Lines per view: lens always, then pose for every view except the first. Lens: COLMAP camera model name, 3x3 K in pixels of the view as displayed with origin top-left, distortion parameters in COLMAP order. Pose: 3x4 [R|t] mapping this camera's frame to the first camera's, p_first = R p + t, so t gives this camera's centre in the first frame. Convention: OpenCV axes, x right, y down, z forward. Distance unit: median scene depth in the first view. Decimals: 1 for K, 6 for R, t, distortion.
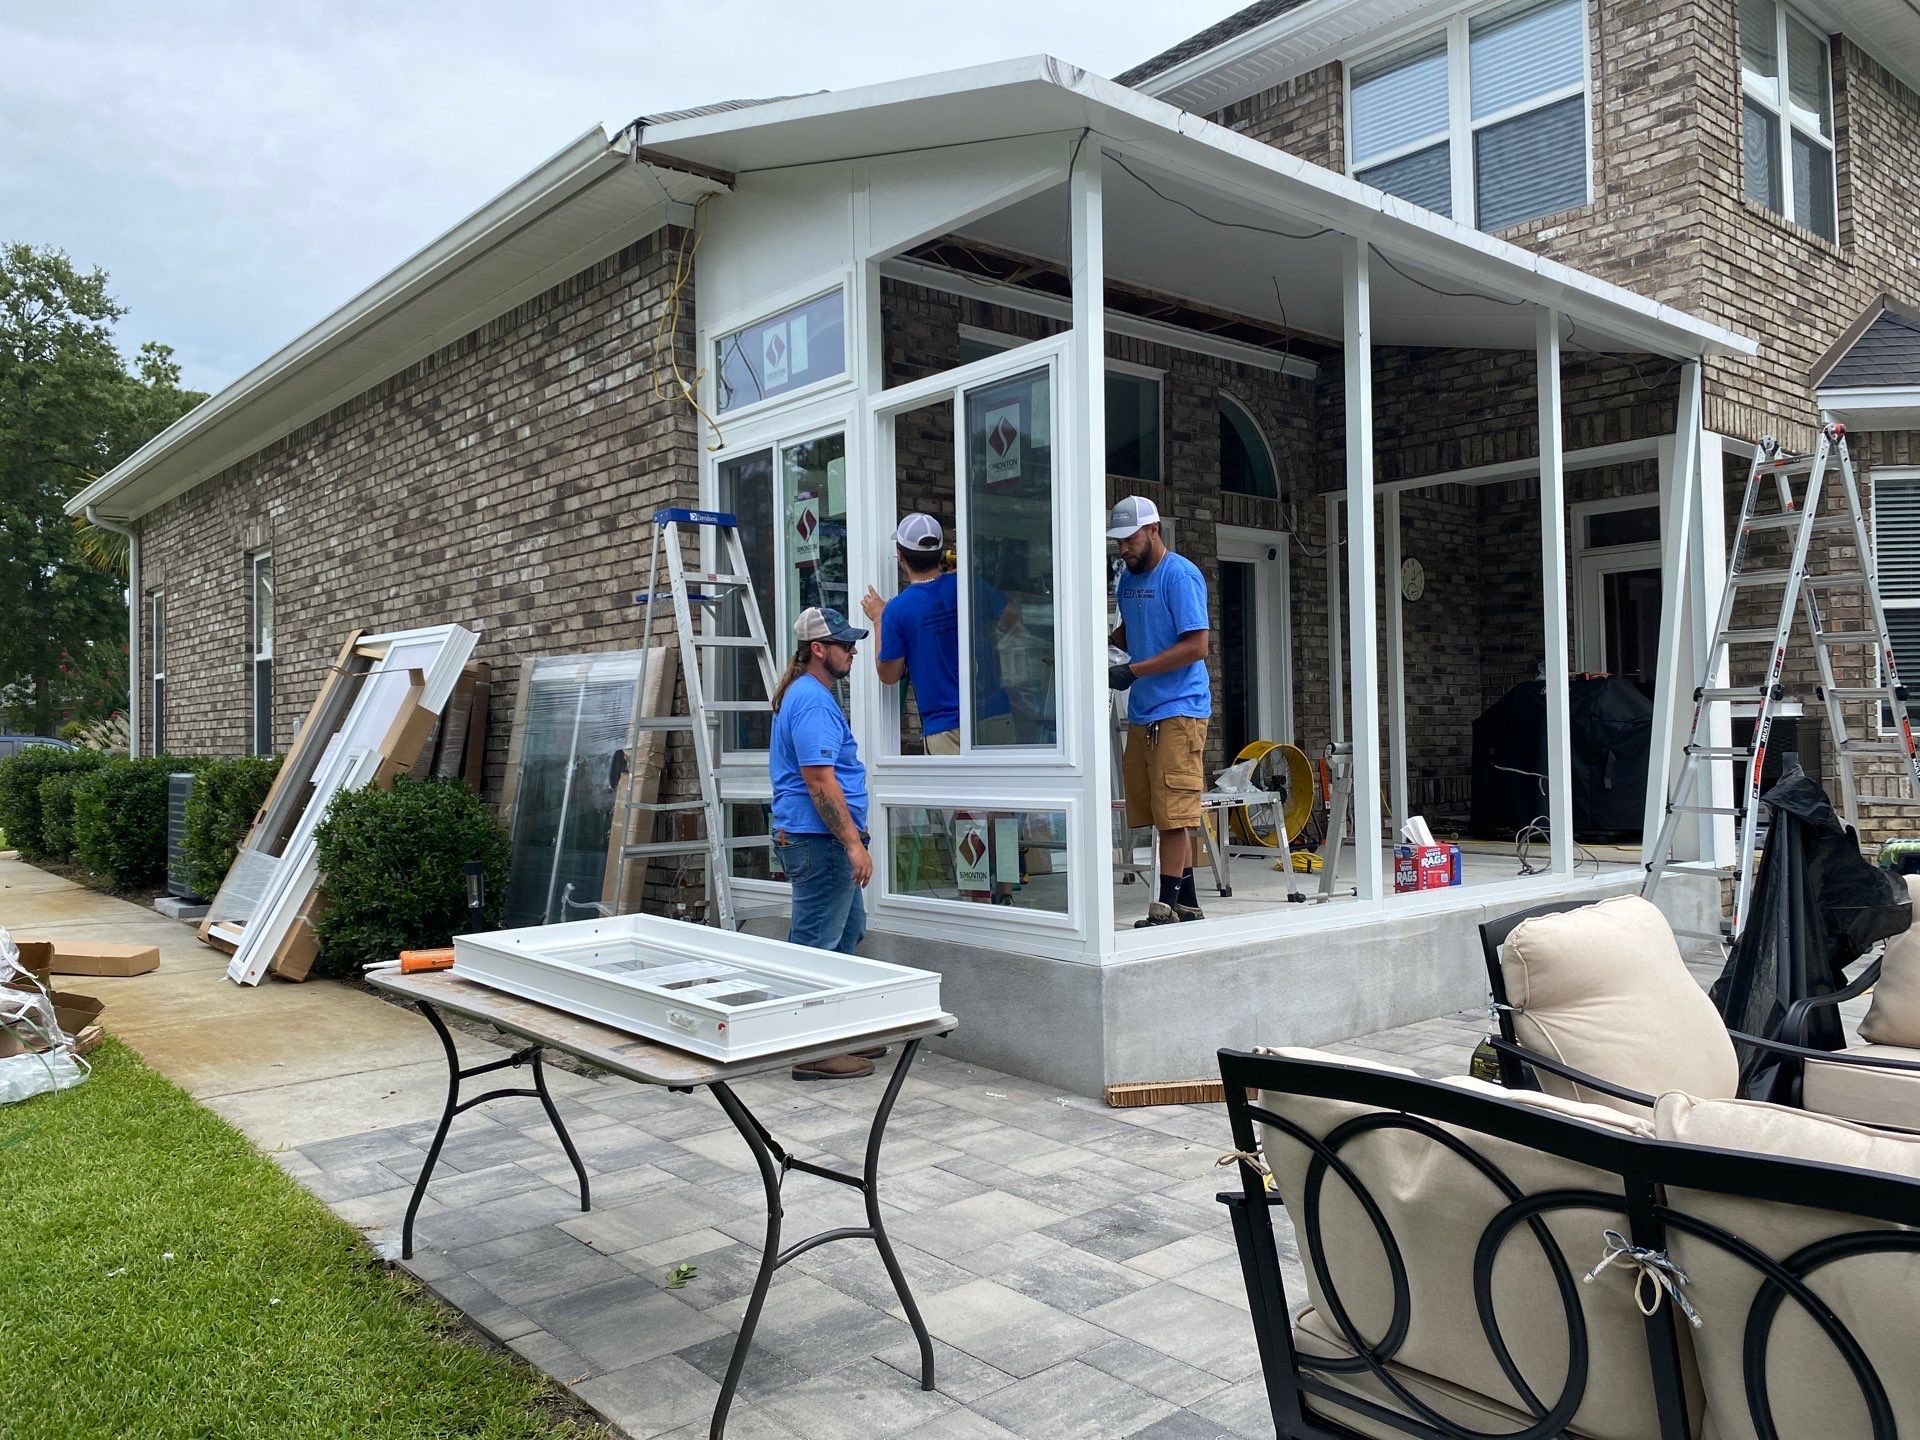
lens RADIAL K [[1467.0, 0, 954.8], [0, 1467.0, 714.0], [0, 0, 1]] dist [0.035051, -0.044867]
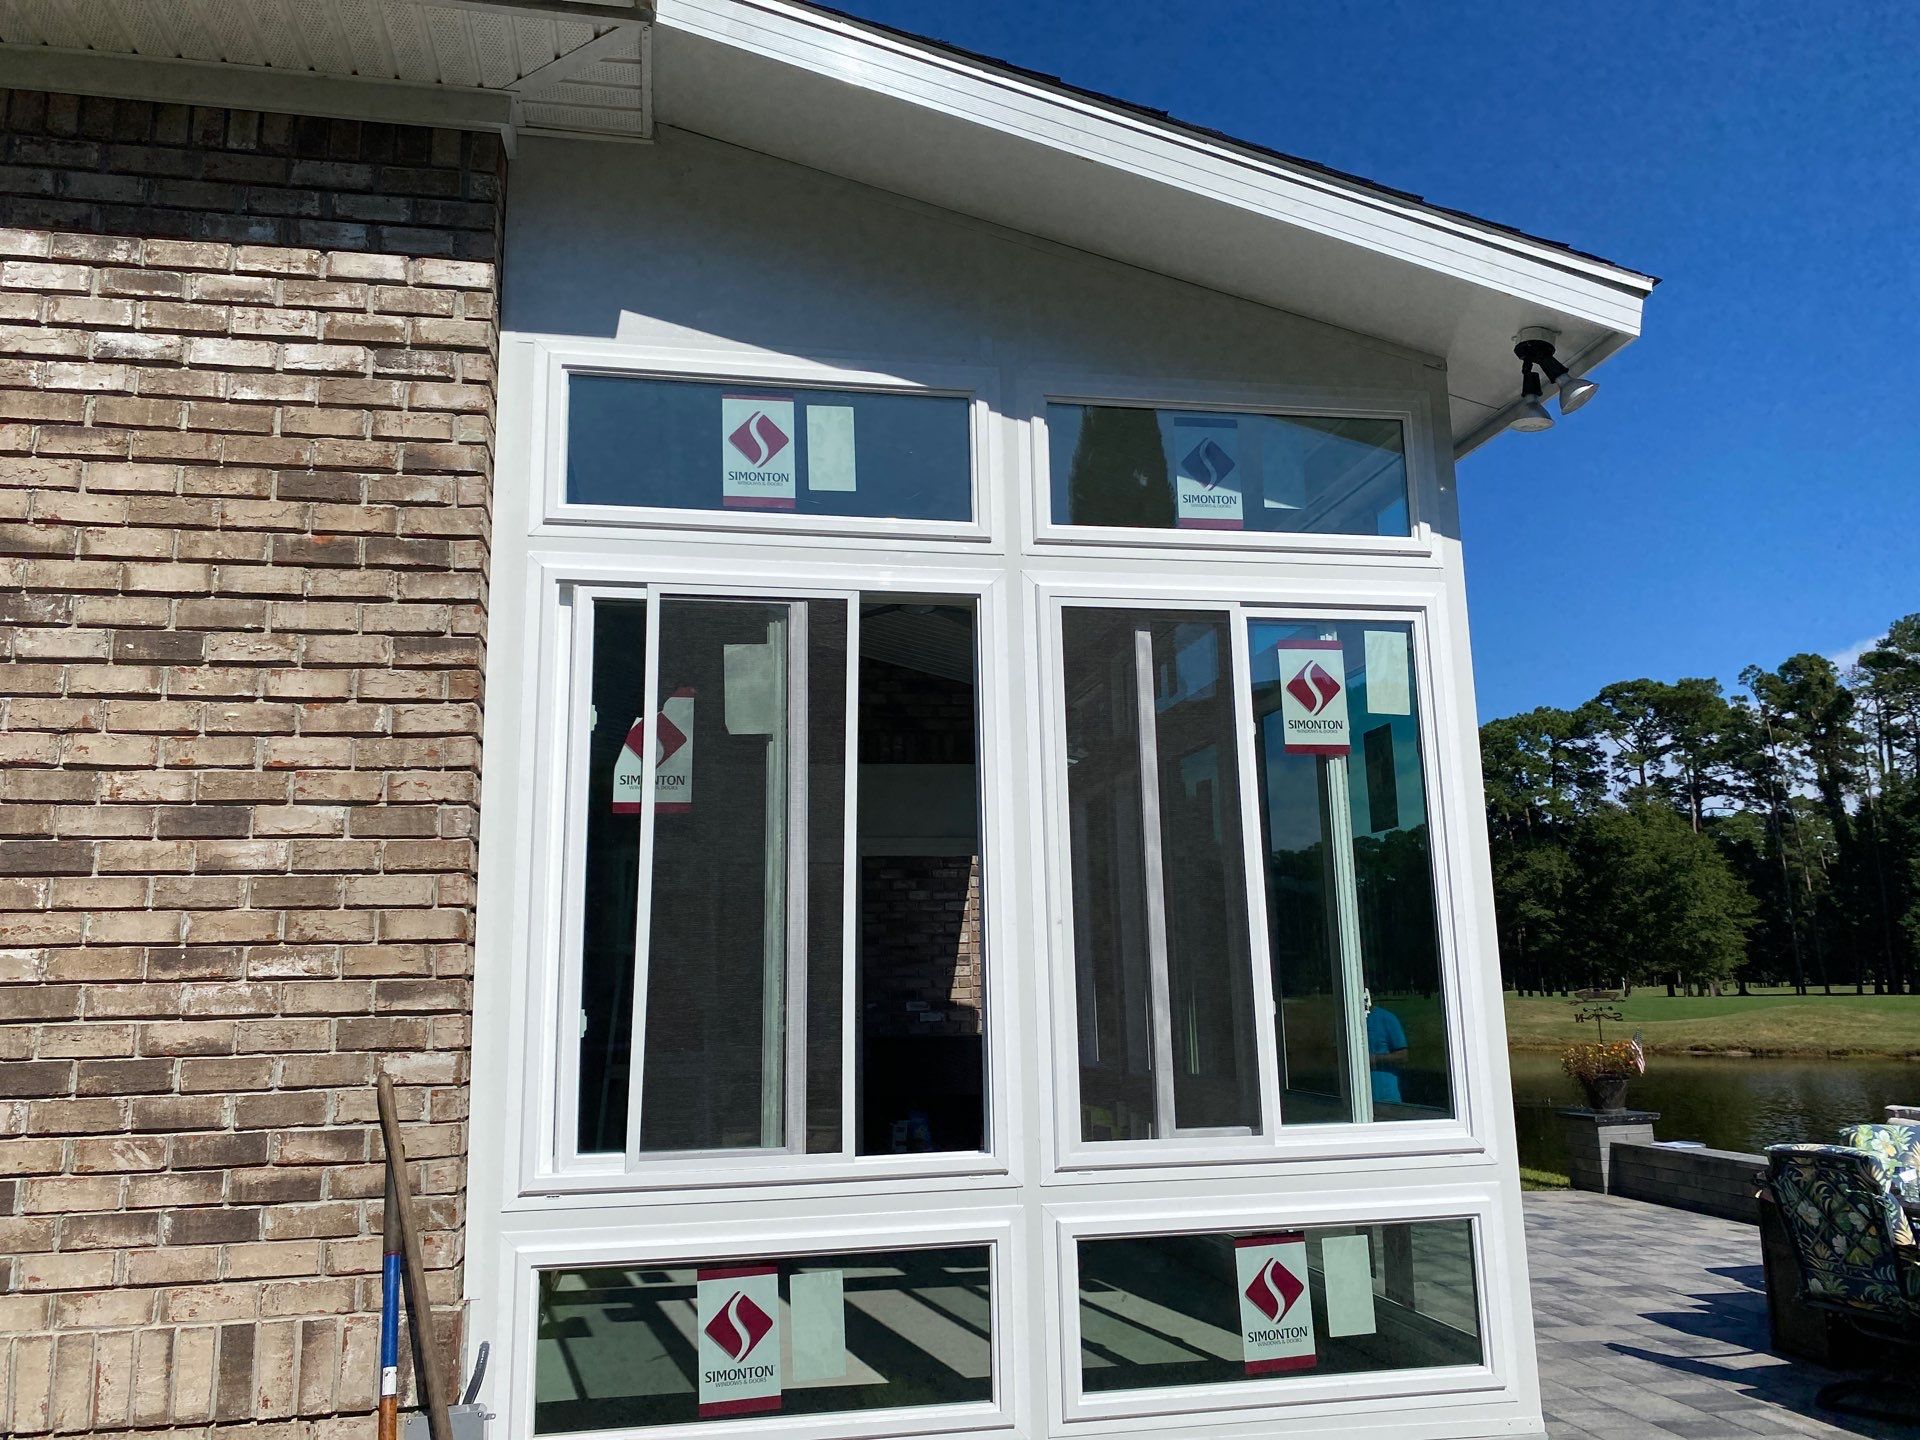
lens RADIAL K [[1467.0, 0, 975.0], [0, 1467.0, 691.4], [0, 0, 1]] dist [0.035051, -0.044867]
pose [[0.496194, 0.183357, 0.848629, -0.420865], [-0.005173, 0.978052, -0.208297, -0.020250], [-0.868196, 0.098966, 0.486252, 0.490430]]
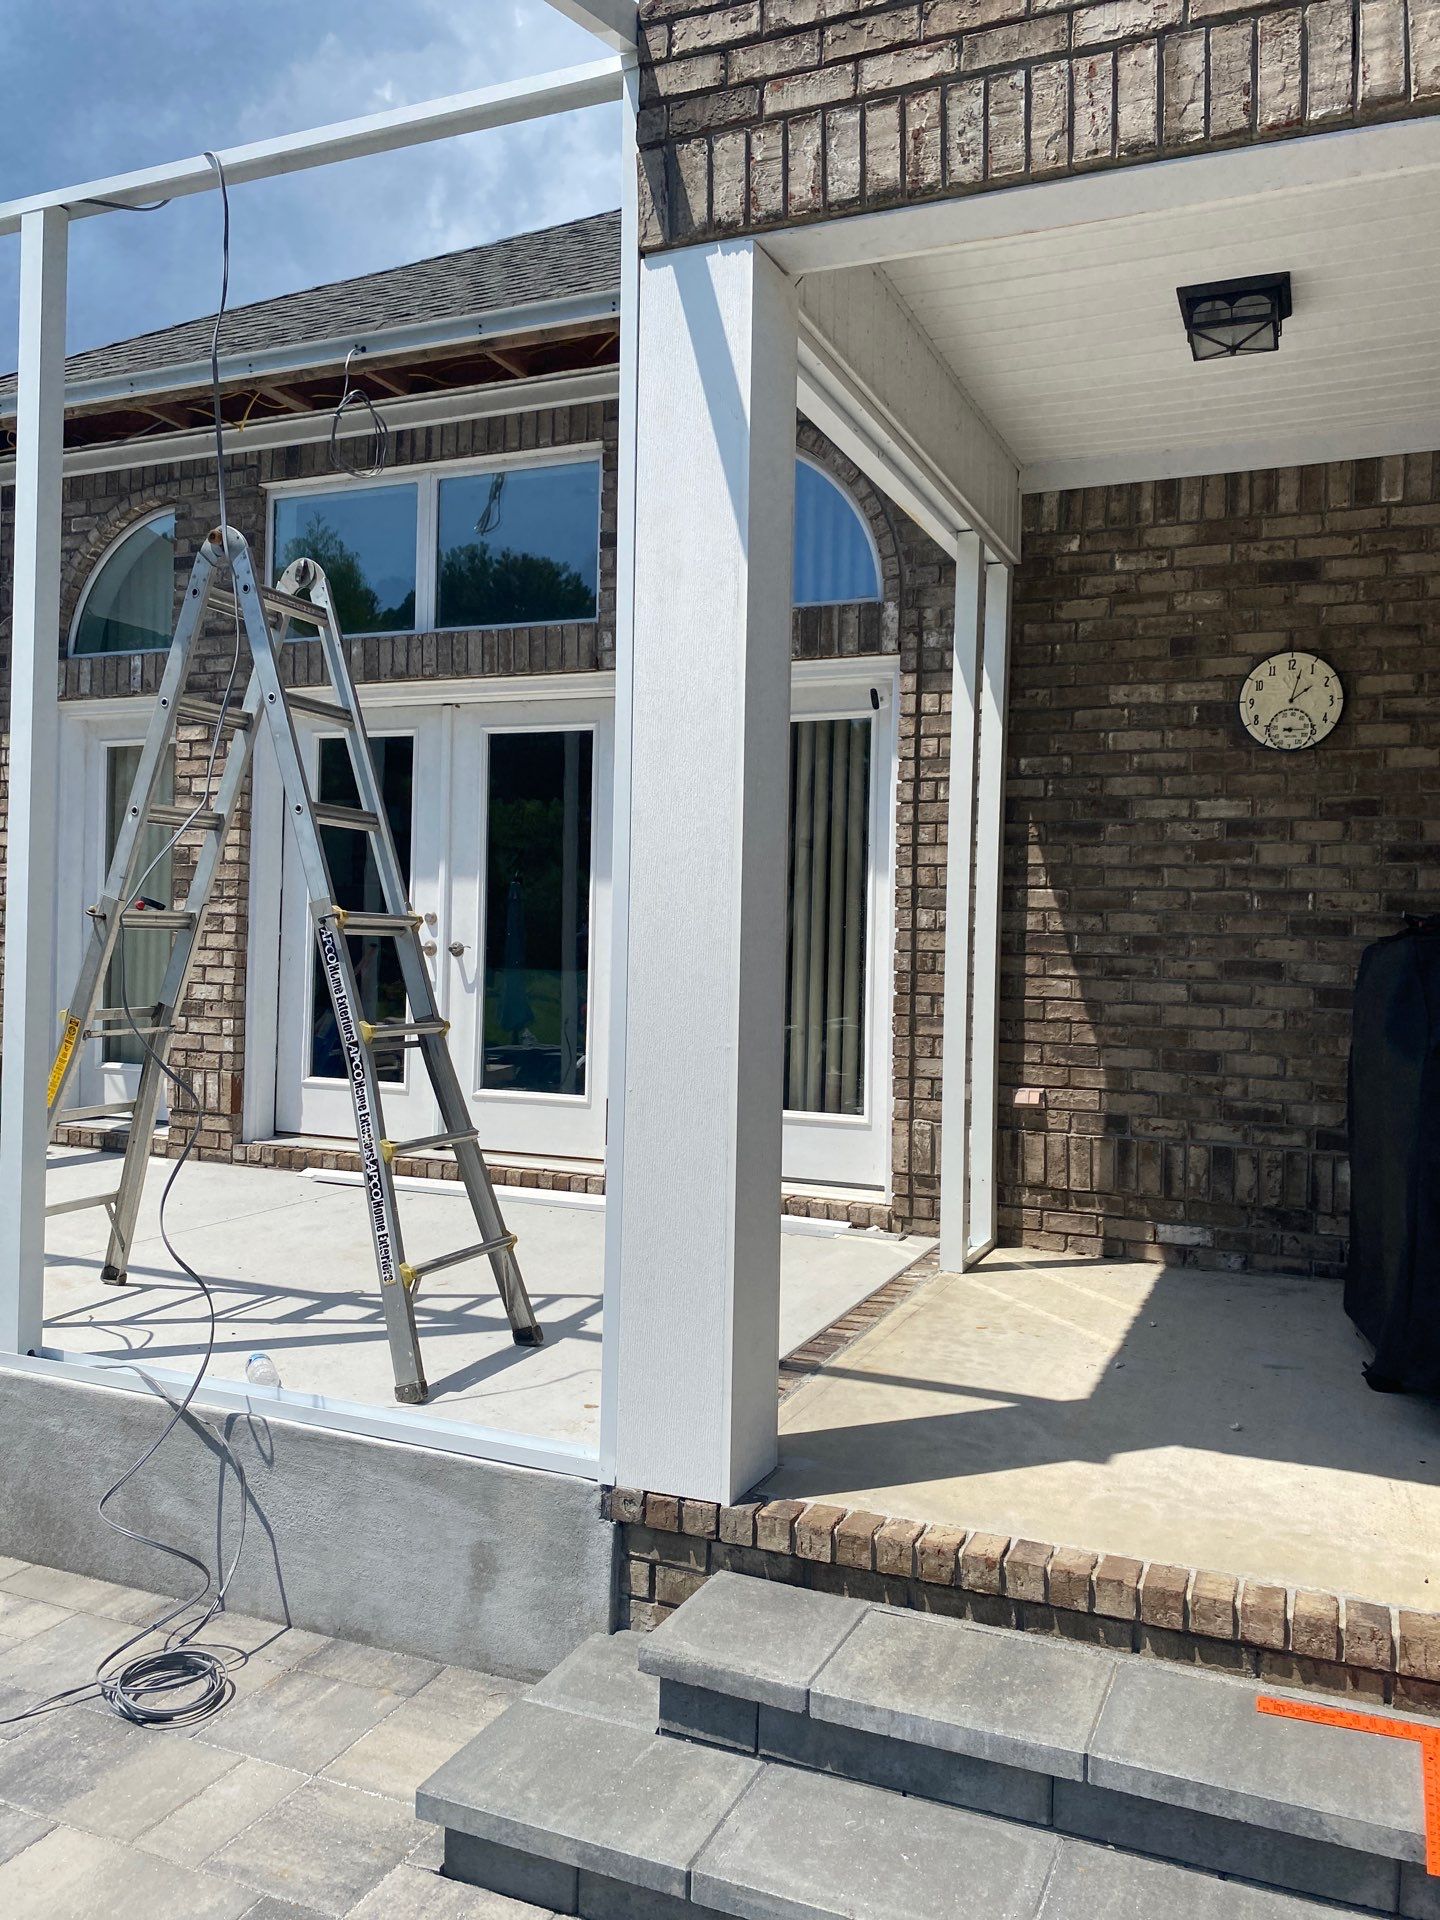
lens RADIAL K [[1467.0, 0, 723.9], [0, 1467.0, 948.3], [0, 0, 1]] dist [0.035051, -0.044867]
pose [[0.435520, 0.031536, -0.899627, 0.798797], [-0.012615, 0.999502, 0.028930, -0.034419], [0.900091, -0.001251, 0.435701, 0.819814]]
